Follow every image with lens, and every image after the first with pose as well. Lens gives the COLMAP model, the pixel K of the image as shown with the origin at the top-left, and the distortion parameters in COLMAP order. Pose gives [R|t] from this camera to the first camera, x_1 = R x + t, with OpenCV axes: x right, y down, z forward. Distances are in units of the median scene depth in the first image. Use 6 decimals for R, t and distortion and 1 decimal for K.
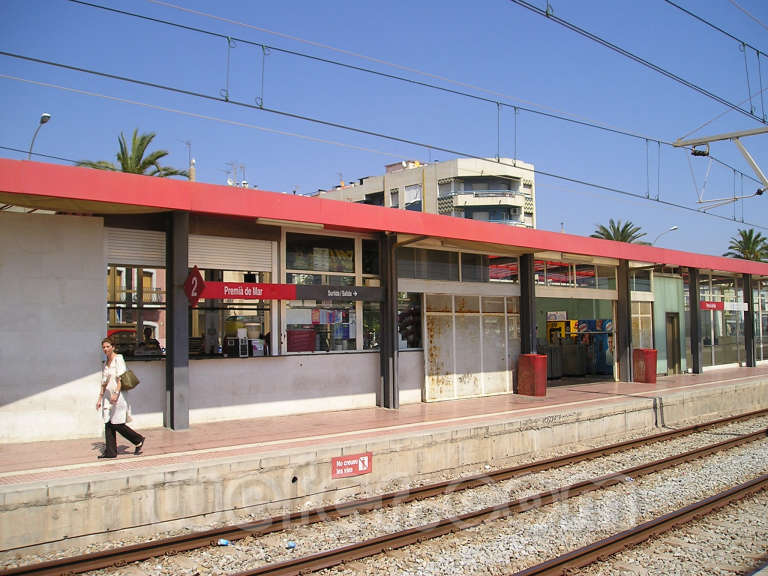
lens RADIAL K [[788.8, 0, 395.5], [0, 788.8, 287.0], [0, 0, 1]] dist [-0.147743, 0.118449]
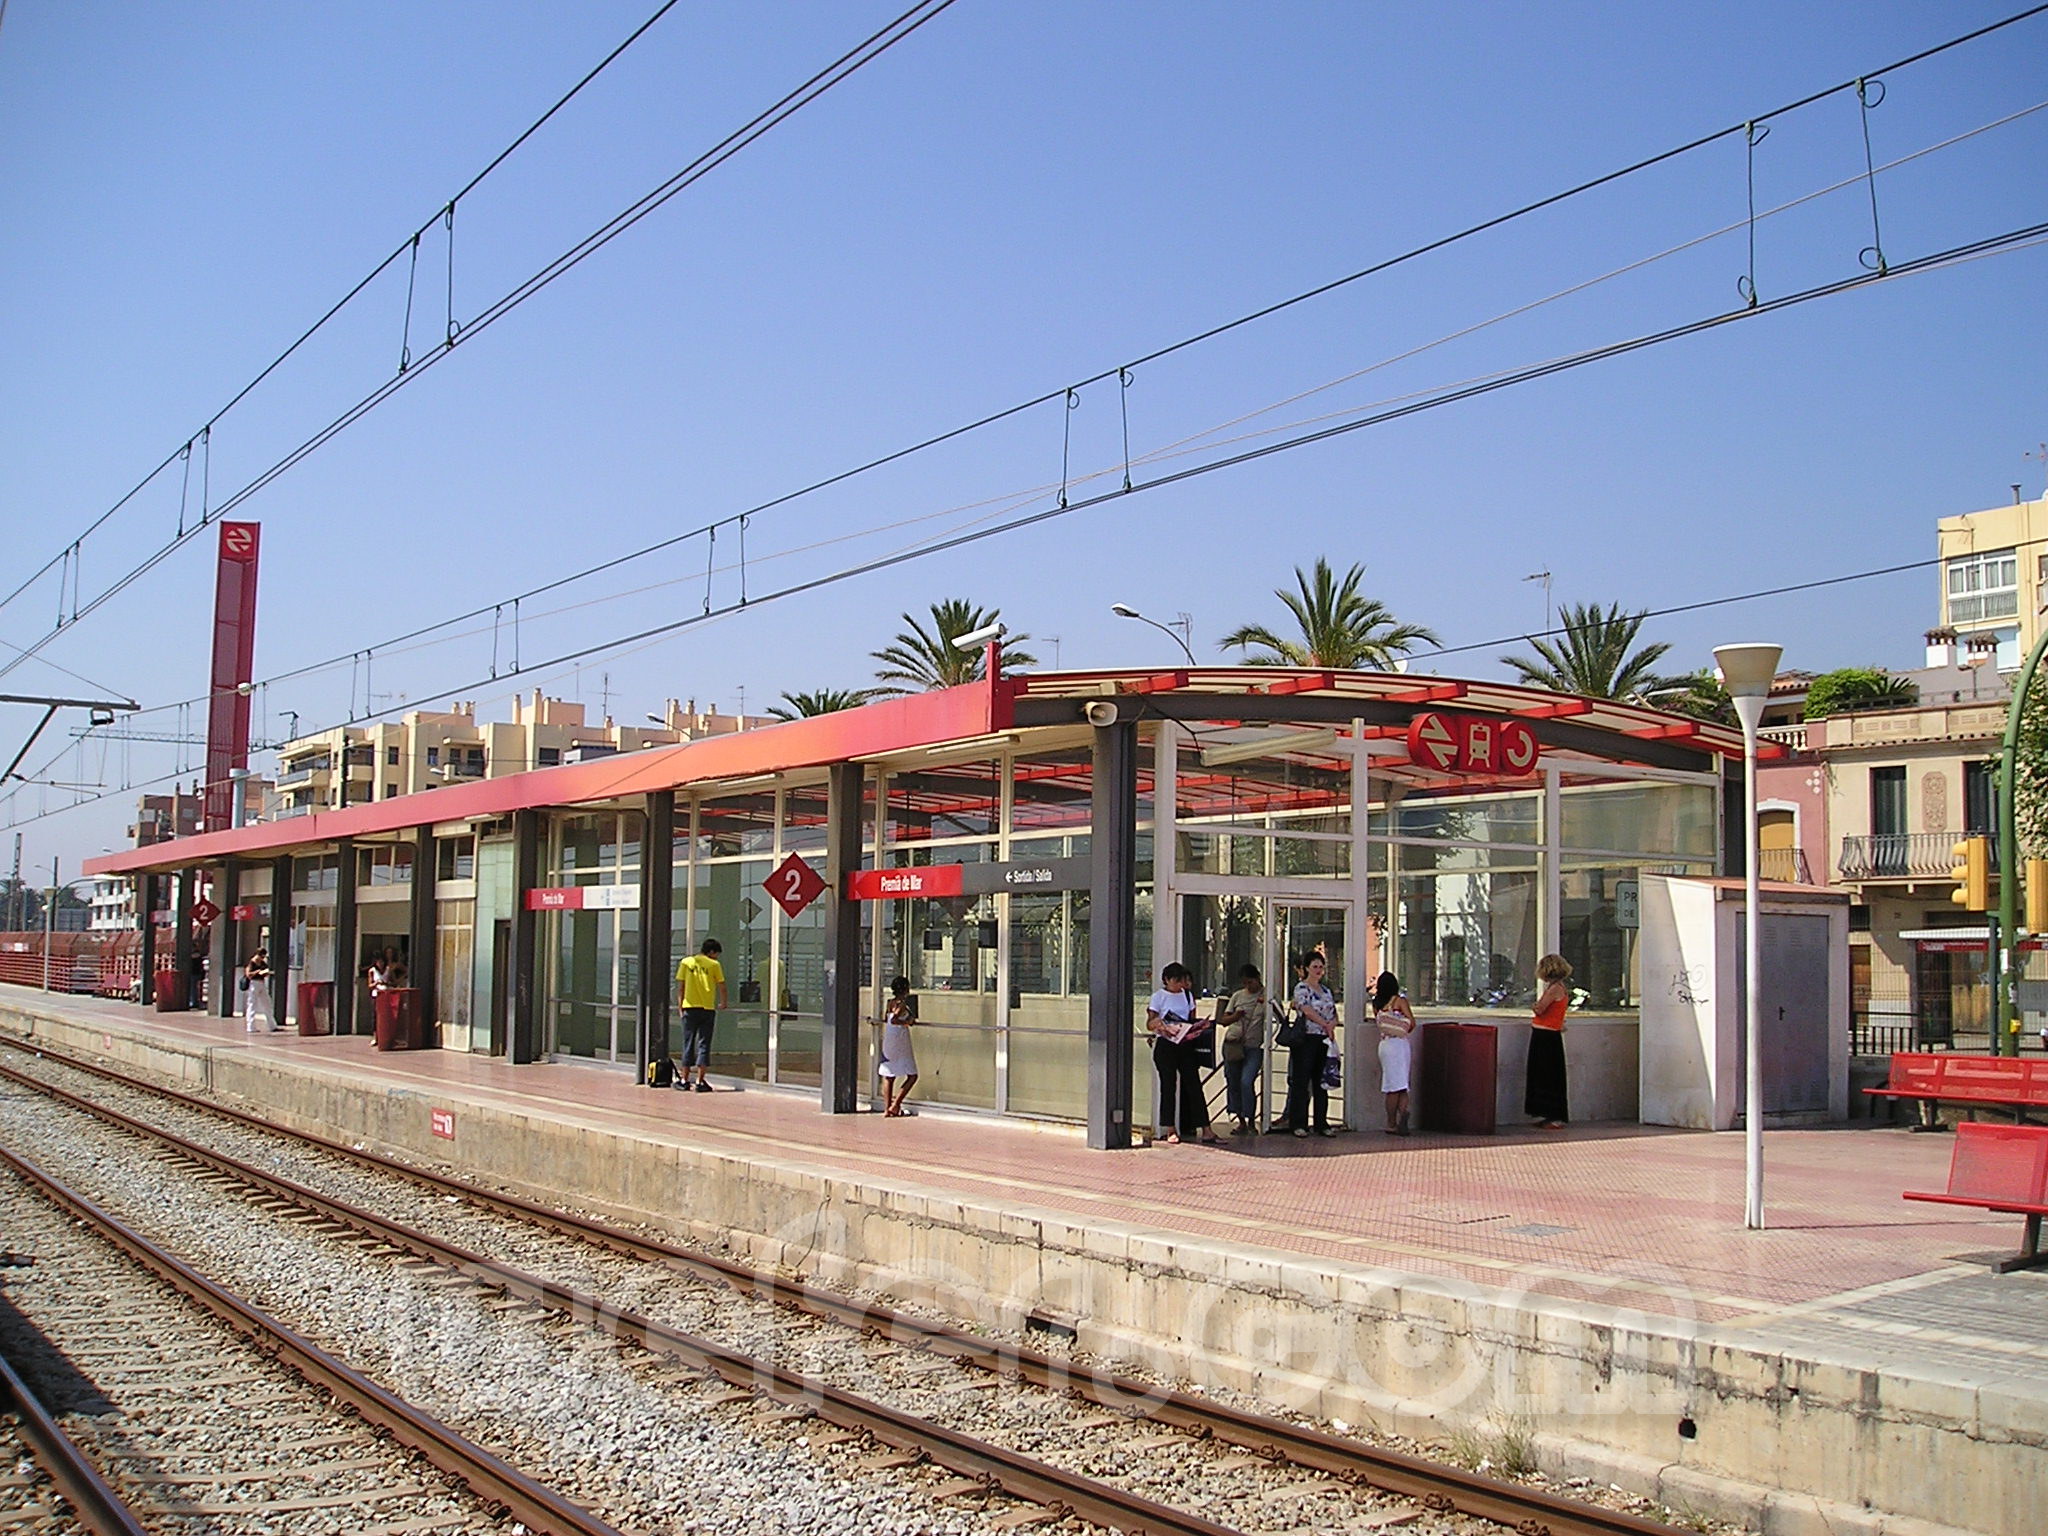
lens RADIAL K [[2103.5, 0, 1054.6], [0, 2103.5, 765.4], [0, 0, 1]] dist [-0.147743, 0.118449]
pose [[-0.202096, -0.087360, -0.975462, 1.901443], [0.035008, 0.994733, -0.096339, 0.091505], [0.978740, -0.053618, -0.197973, 2.006631]]
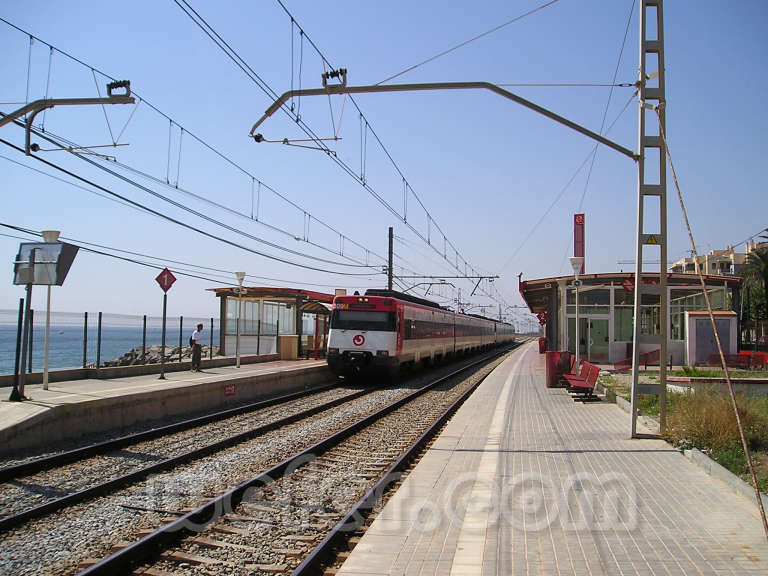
lens RADIAL K [[788.8, 0, 395.5], [0, 788.8, 287.0], [0, 0, 1]] dist [-0.147743, 0.118449]
pose [[-0.829704, -0.034400, -0.557142, 2.360903], [0.019513, 0.995702, -0.090537, 0.148311], [0.557862, -0.085991, -0.825467, 3.174549]]
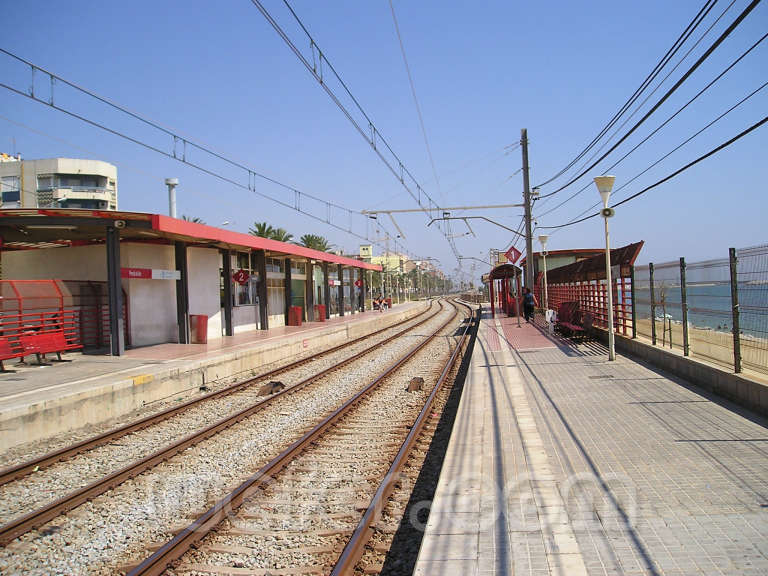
lens RADIAL K [[788.8, 0, 395.5], [0, 788.8, 287.0], [0, 0, 1]] dist [-0.147743, 0.118449]
pose [[0.776976, -0.010077, 0.629450, -0.905402], [-0.009738, 0.999560, 0.028023, -0.026646], [-0.629455, -0.027903, 0.776535, -0.772017]]
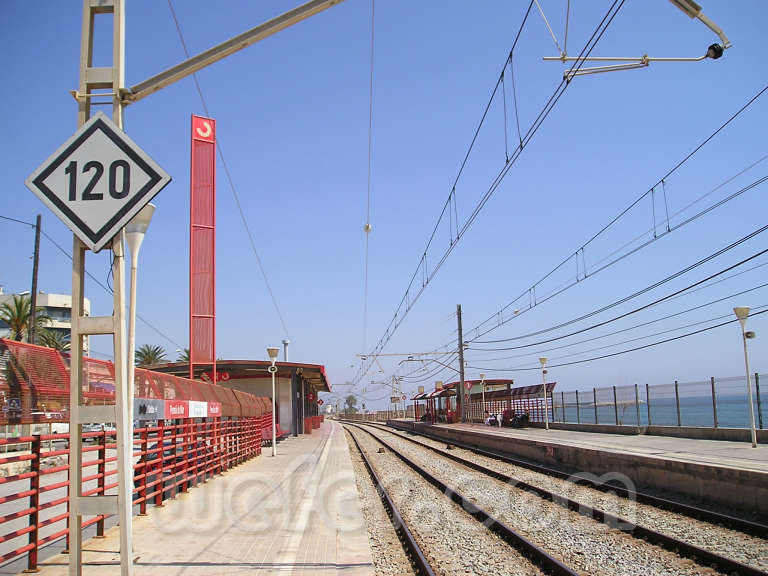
lens RADIAL K [[788.8, 0, 395.5], [0, 788.8, 287.0], [0, 0, 1]] dist [-0.147743, 0.118449]
pose [[0.647577, 0.108231, 0.754274, -1.999341], [-0.016770, 0.991646, -0.127894, -0.032876], [-0.761815, 0.070173, 0.643983, -1.299974]]
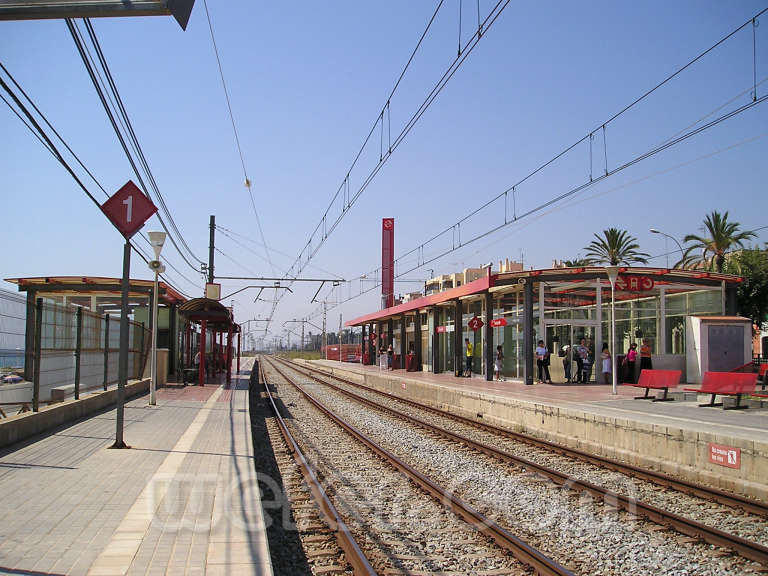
lens RADIAL K [[788.8, 0, 395.5], [0, 788.8, 287.0], [0, 0, 1]] dist [-0.147743, 0.118449]
pose [[-0.581240, -0.063438, -0.811256, 2.295896], [0.036562, 0.993914, -0.103917, 0.131617], [0.812910, -0.090062, -0.575383, 2.470975]]
